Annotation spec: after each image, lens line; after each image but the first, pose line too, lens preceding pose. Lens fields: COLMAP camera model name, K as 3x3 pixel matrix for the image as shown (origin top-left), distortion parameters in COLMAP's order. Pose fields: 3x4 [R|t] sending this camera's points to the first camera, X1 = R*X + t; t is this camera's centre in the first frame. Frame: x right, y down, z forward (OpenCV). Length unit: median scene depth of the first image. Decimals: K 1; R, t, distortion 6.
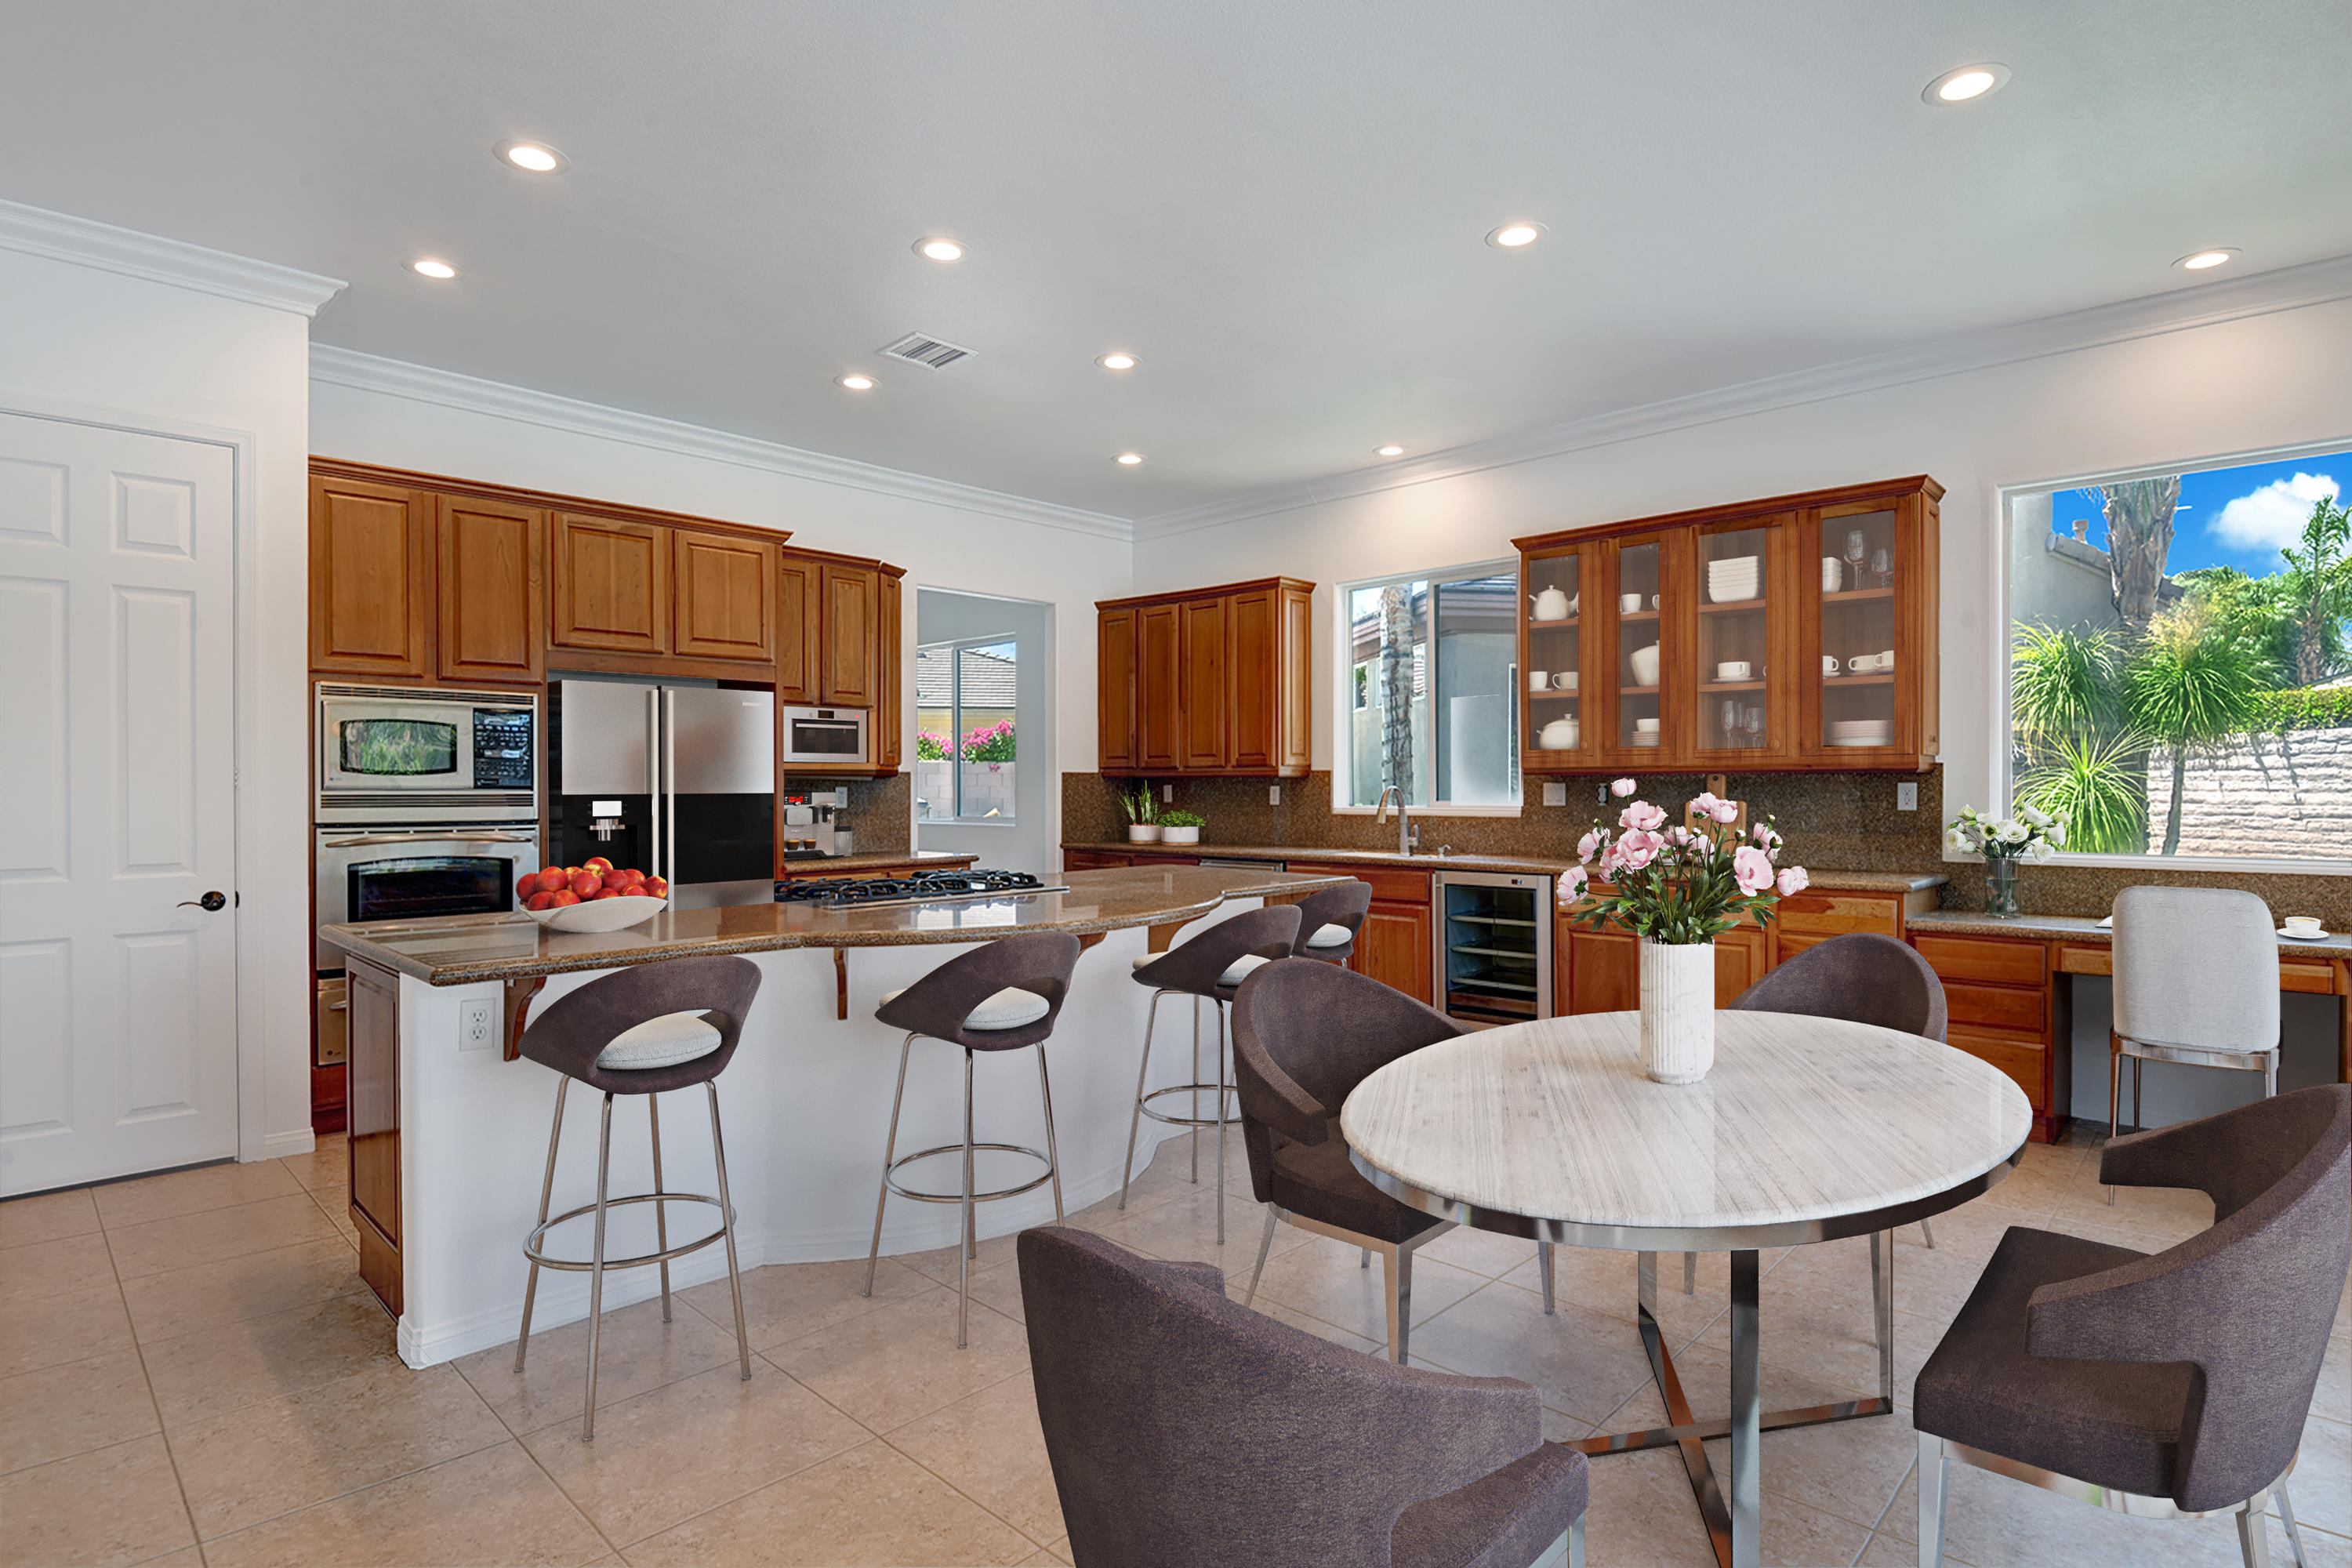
lens RADIAL K [[1191.5, 0, 1171.7], [0, 1191.5, 795.8], [0, 0, 1]] dist [-0.016688, -0.010603]
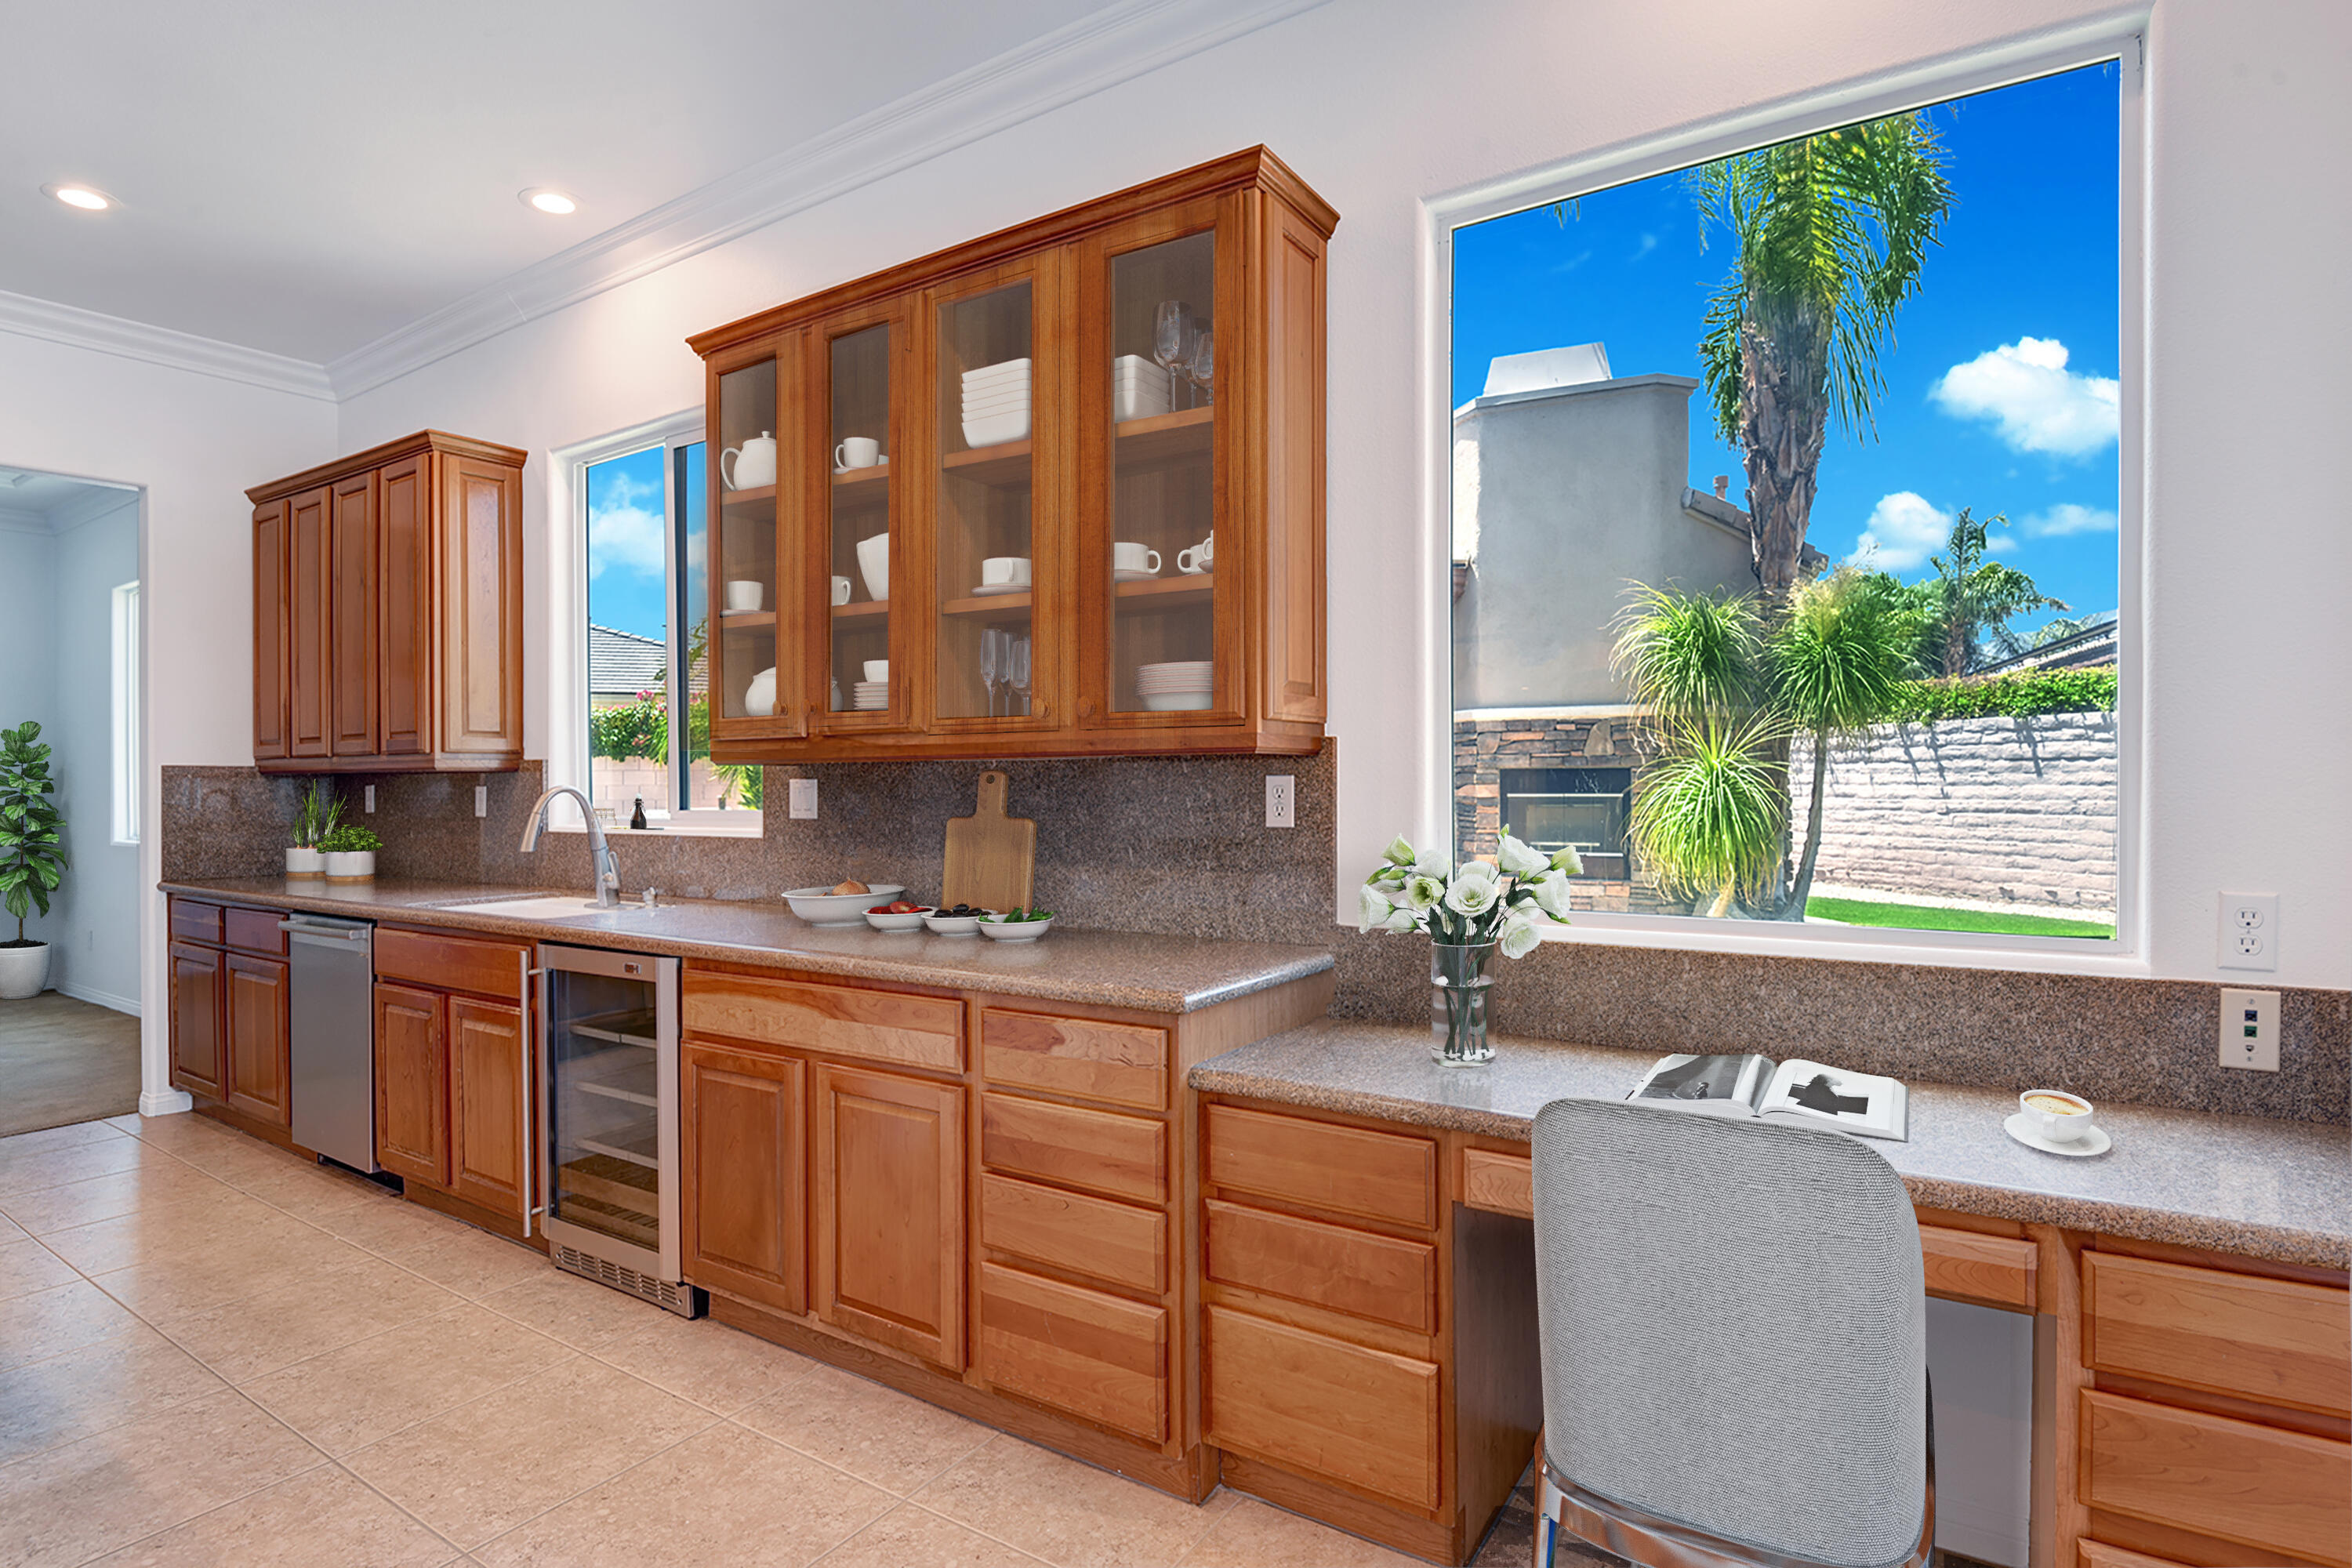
lens RADIAL K [[1191.5, 0, 1182.6], [0, 1191.5, 793.8], [0, 0, 1]] dist [-0.016688, -0.010603]
pose [[0.981142, -0.004089, 0.193246, 0.408847], [0.003198, 0.999983, 0.004923, -0.006776], [-0.193263, -0.004212, 0.981138, 0.412084]]
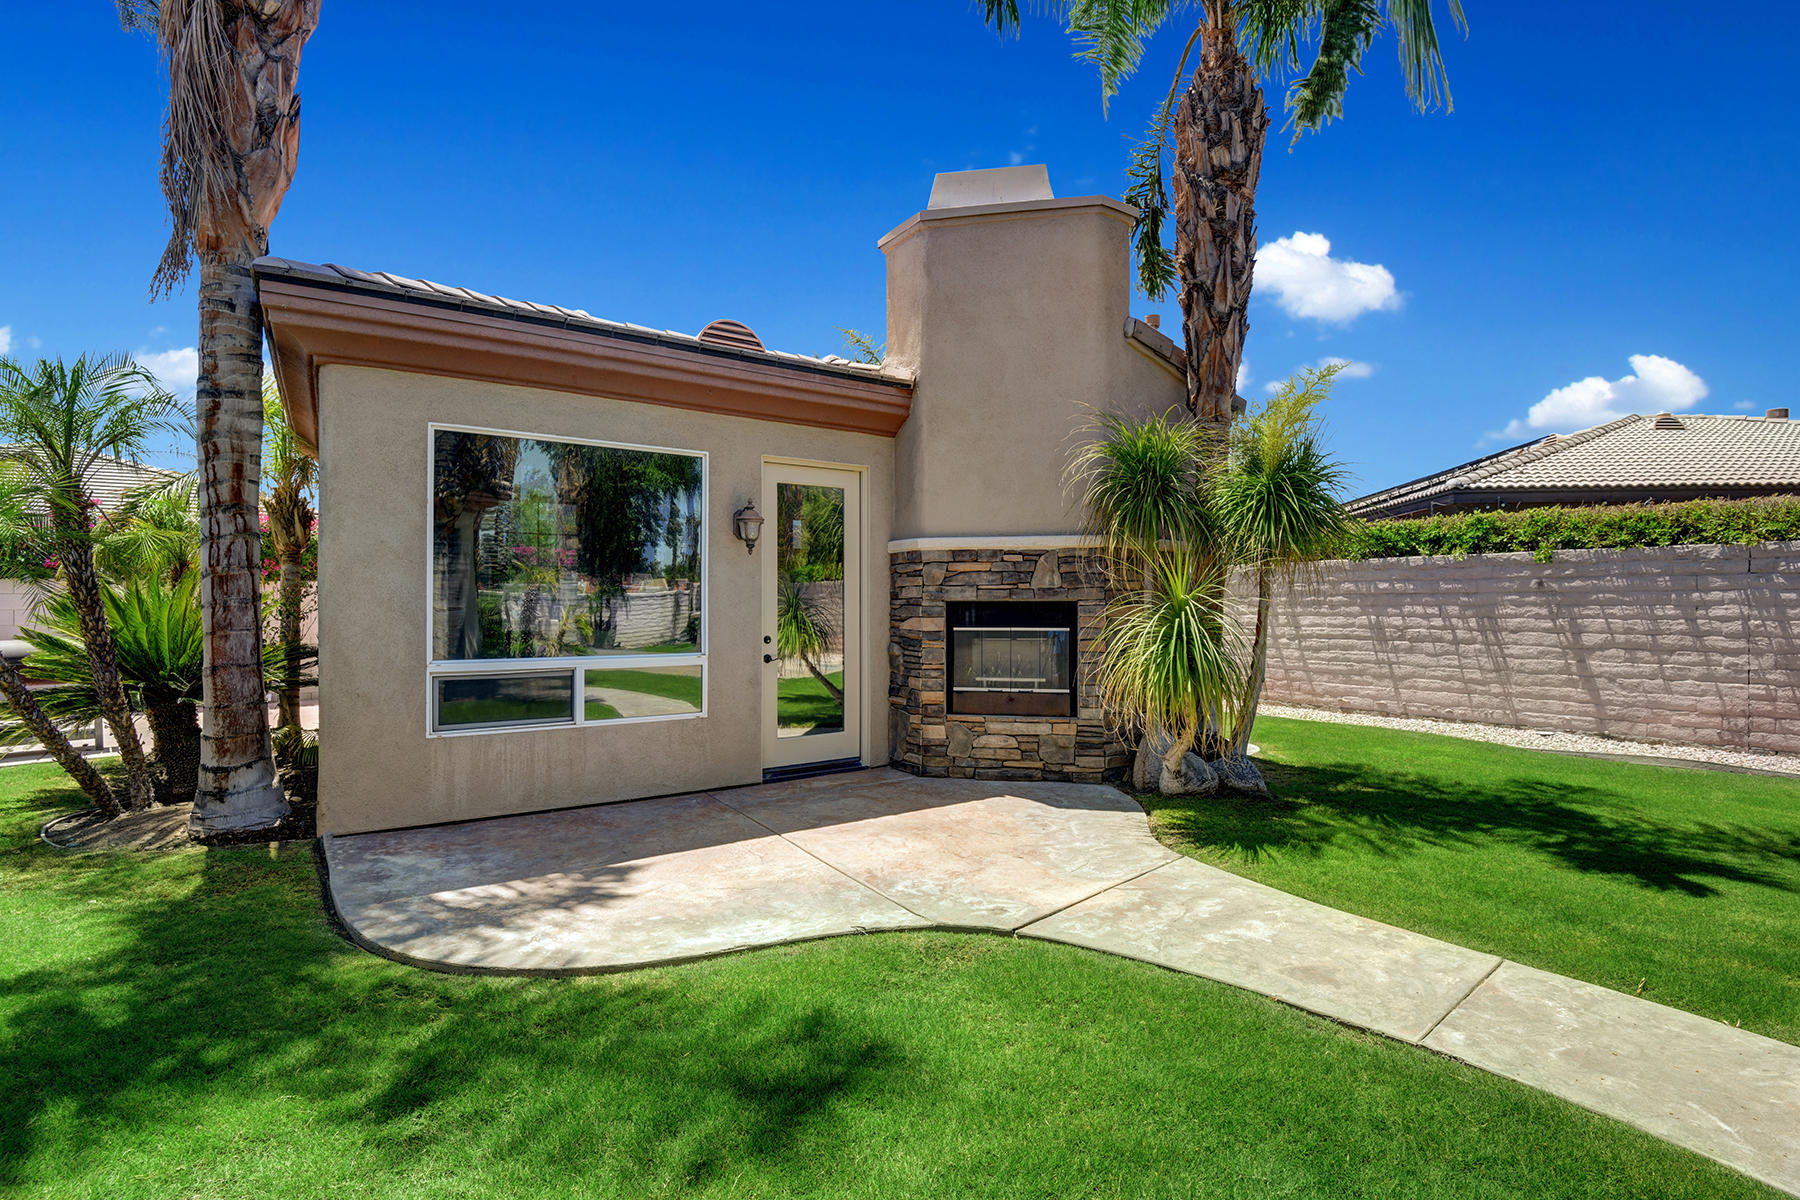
lens RADIAL K [[816.4, 0, 906.5], [0, 816.4, 608.3], [0, 0, 1]] dist [-0.010134, -0.000837]
pose [[0.906842, -0.000987, 0.421469, 0.669265], [0.003636, 0.999978, -0.005484, -0.017504], [-0.421455, 0.006505, 0.906826, 1.015766]]
